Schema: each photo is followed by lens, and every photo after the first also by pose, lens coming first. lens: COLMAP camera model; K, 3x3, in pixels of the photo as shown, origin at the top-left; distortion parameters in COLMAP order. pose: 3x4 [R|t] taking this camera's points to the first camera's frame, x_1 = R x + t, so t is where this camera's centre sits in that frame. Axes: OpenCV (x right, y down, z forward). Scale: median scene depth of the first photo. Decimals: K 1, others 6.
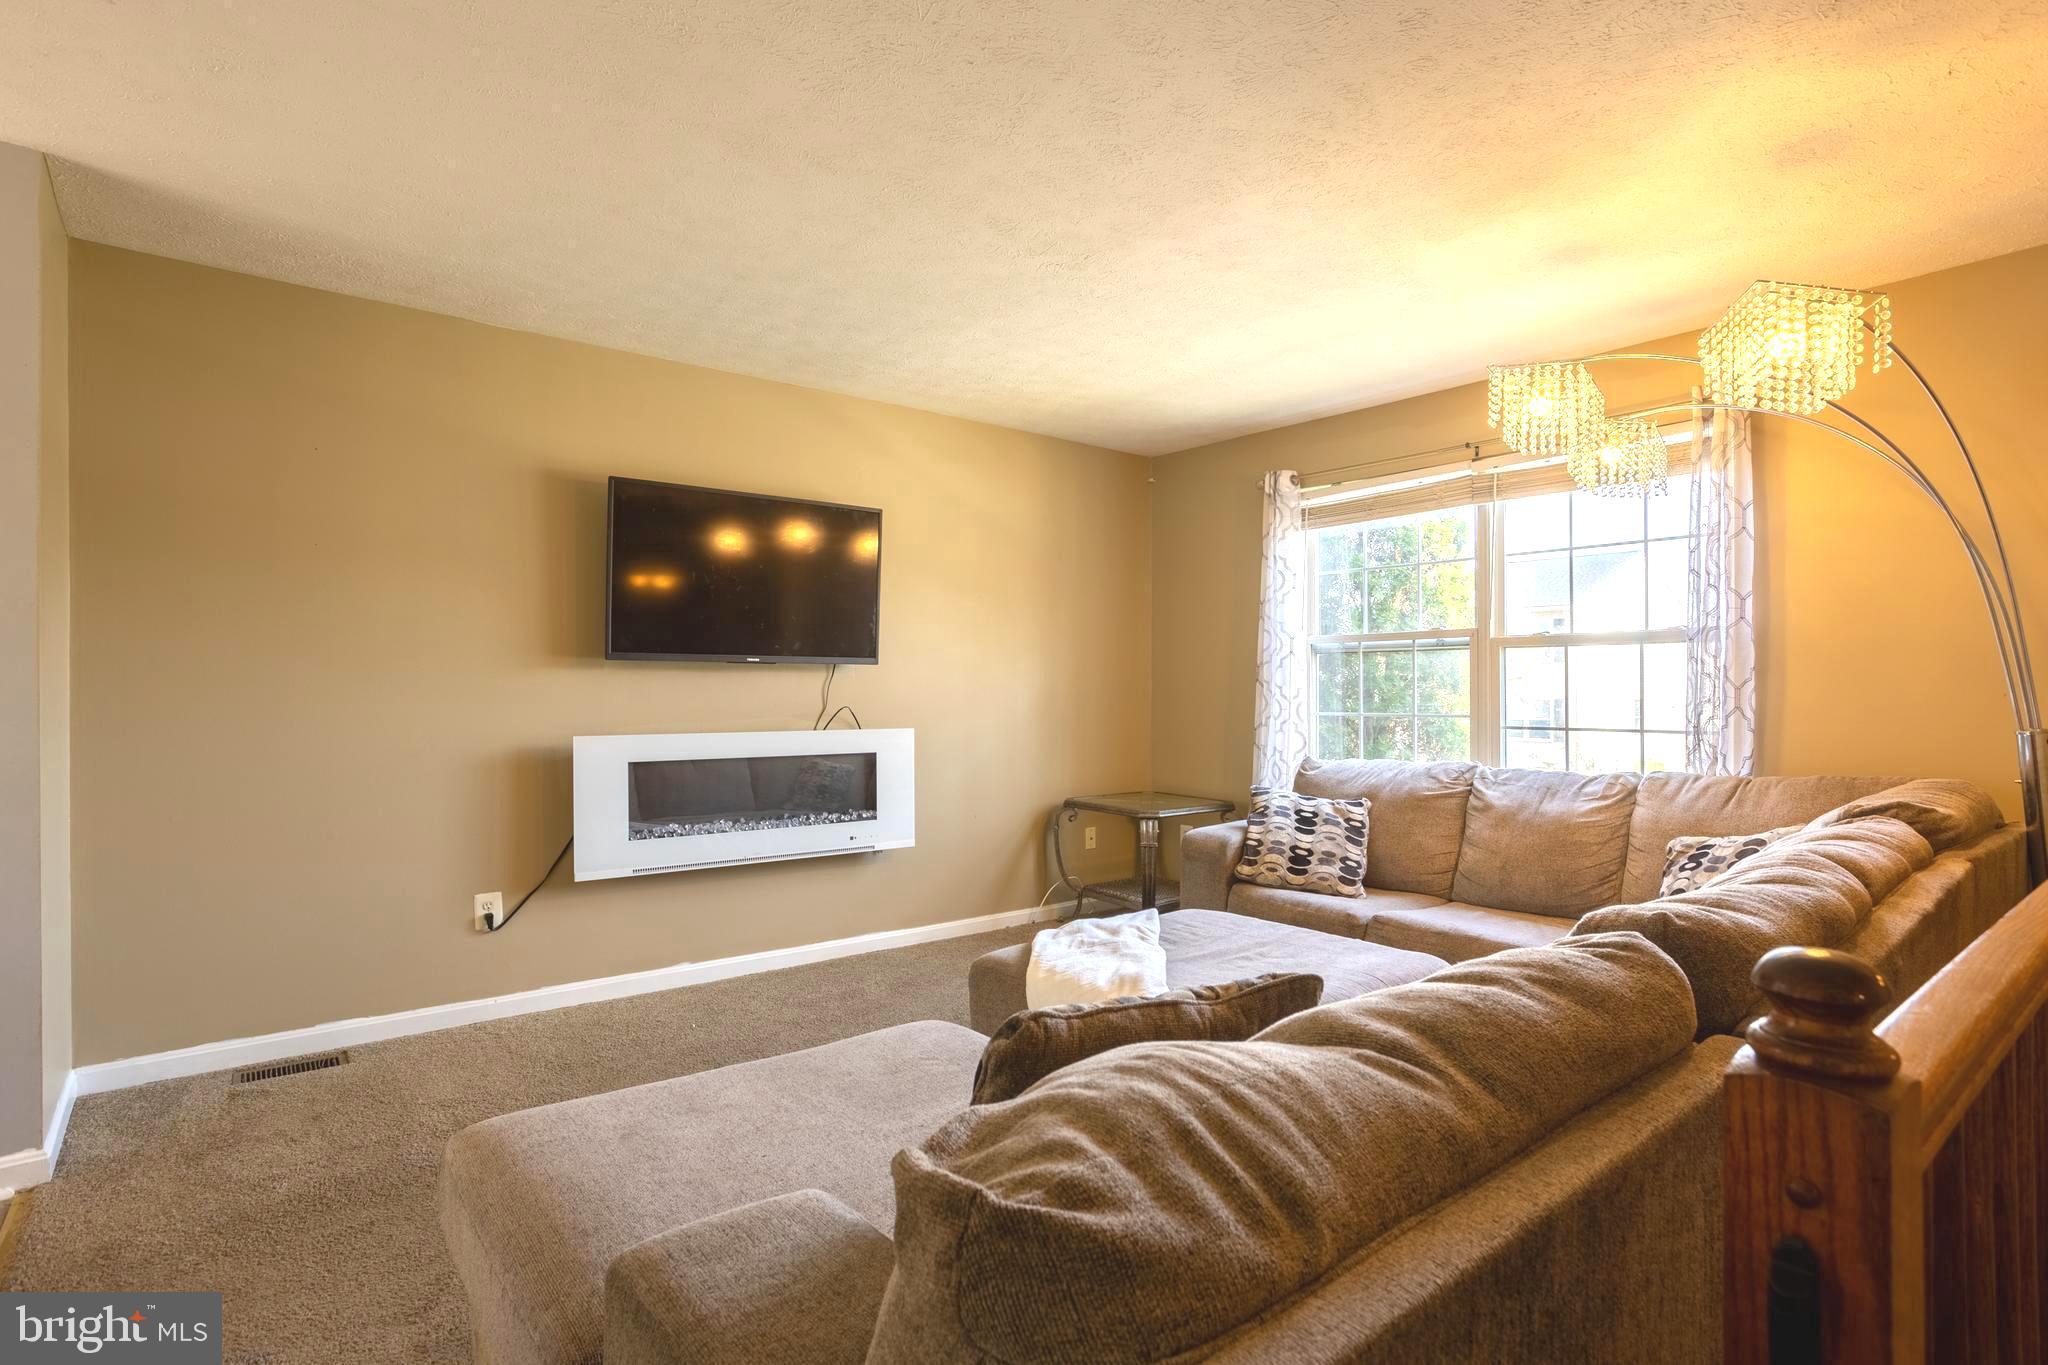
lens RADIAL K [[1016.9, 0, 1032.9], [0, 1016.9, 694.2], [0, 0, 1]] dist [-0.051464, 0.029046]
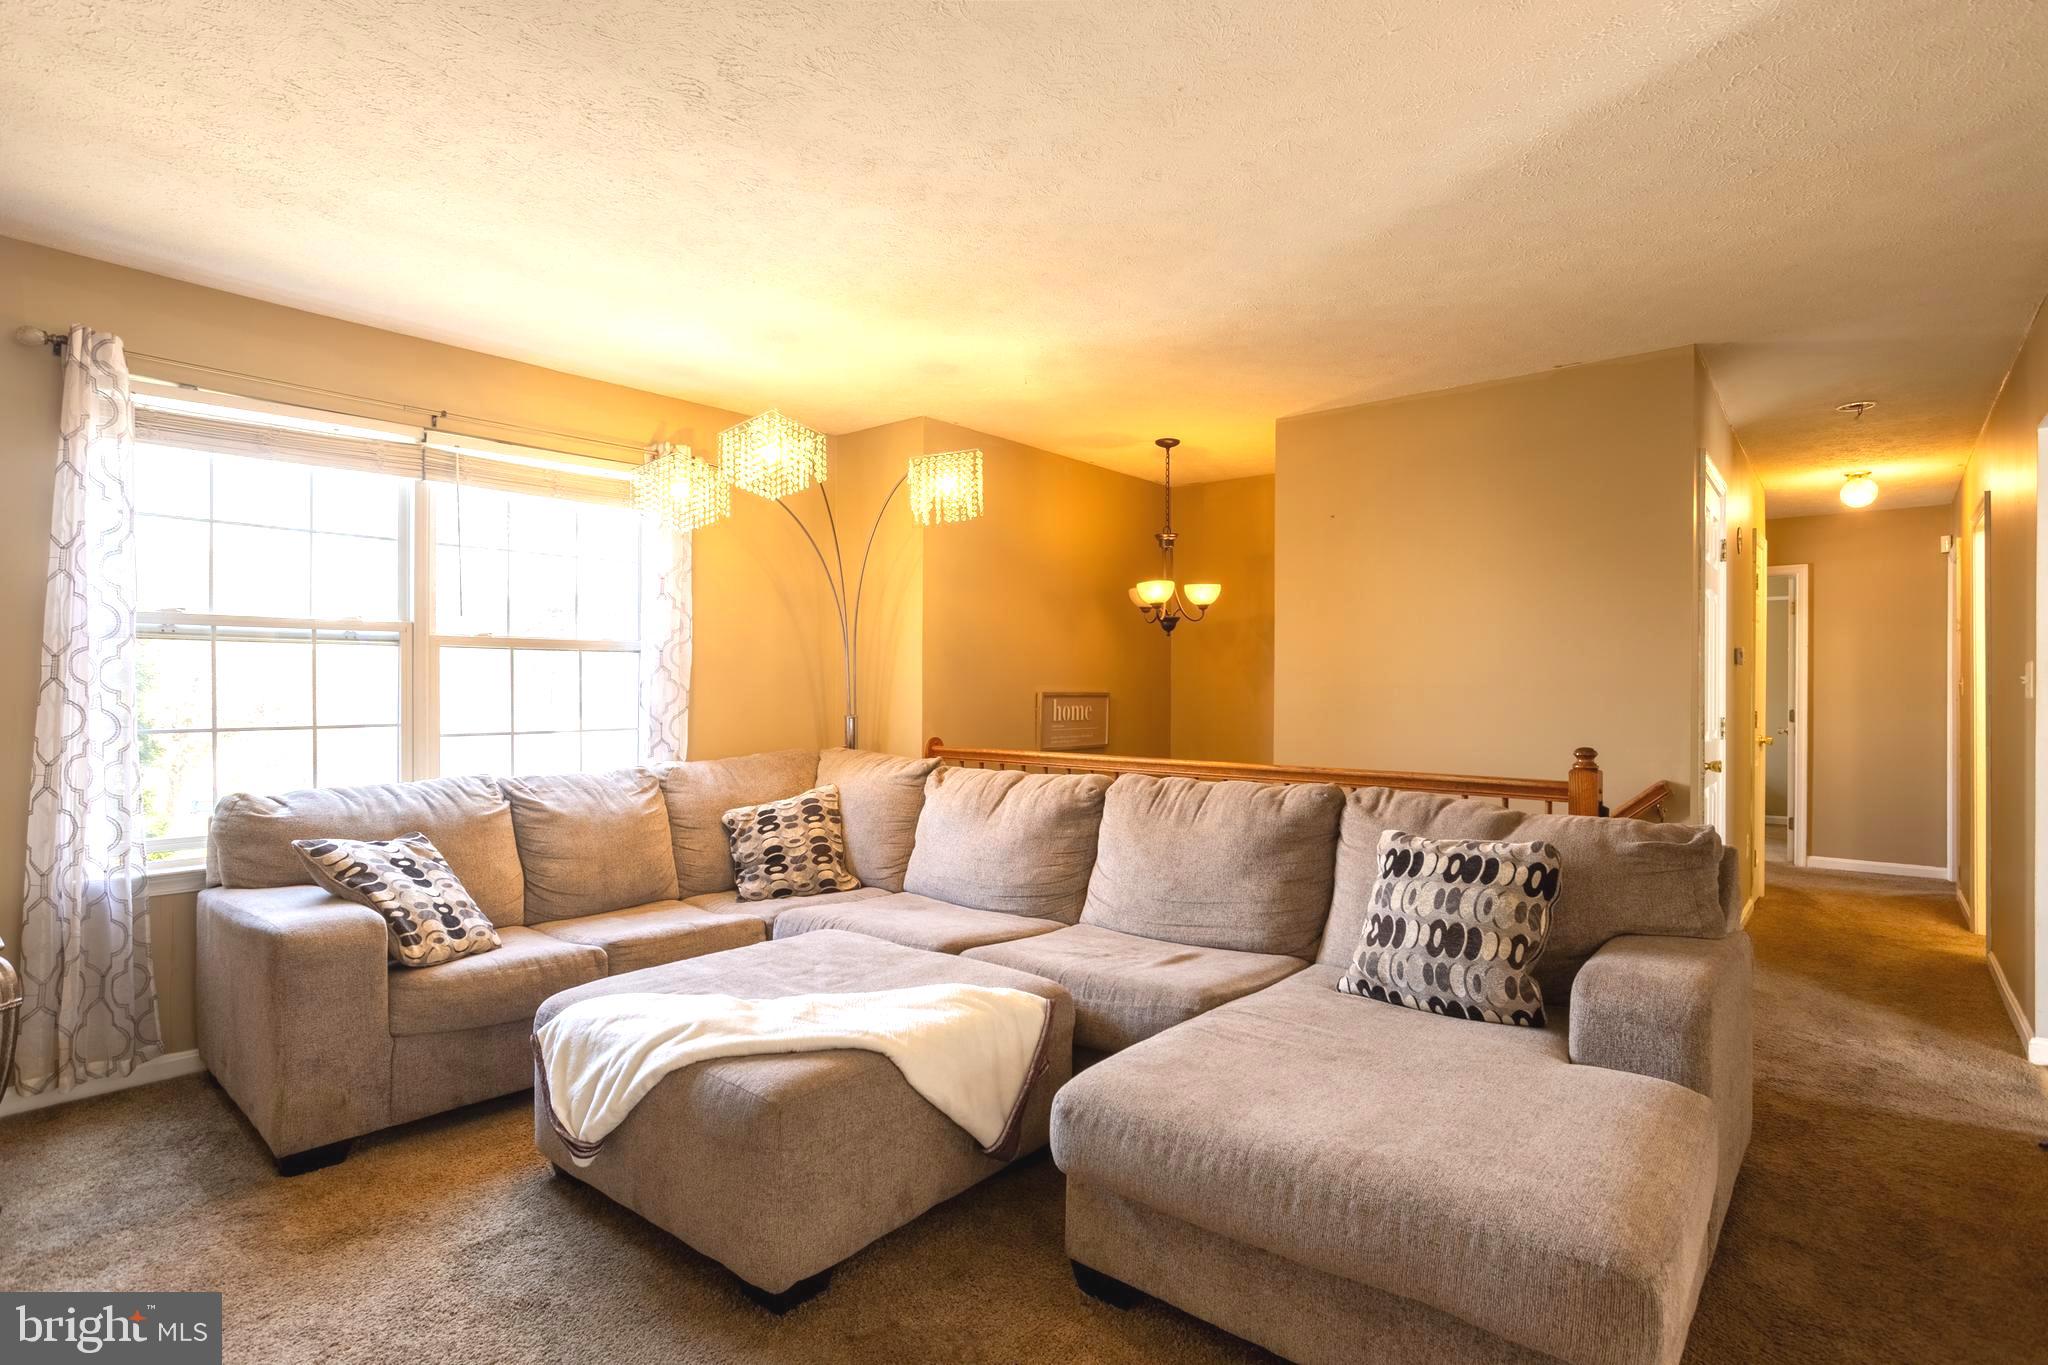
lens RADIAL K [[1016.9, 0, 1027.2], [0, 1016.9, 688.0], [0, 0, 1]] dist [-0.051464, 0.029046]
pose [[-0.196987, 0.001495, 0.980405, -0.626634], [0.005911, 0.999982, -0.000337, -0.005570], [-0.980388, 0.005728, -0.196992, 0.695893]]
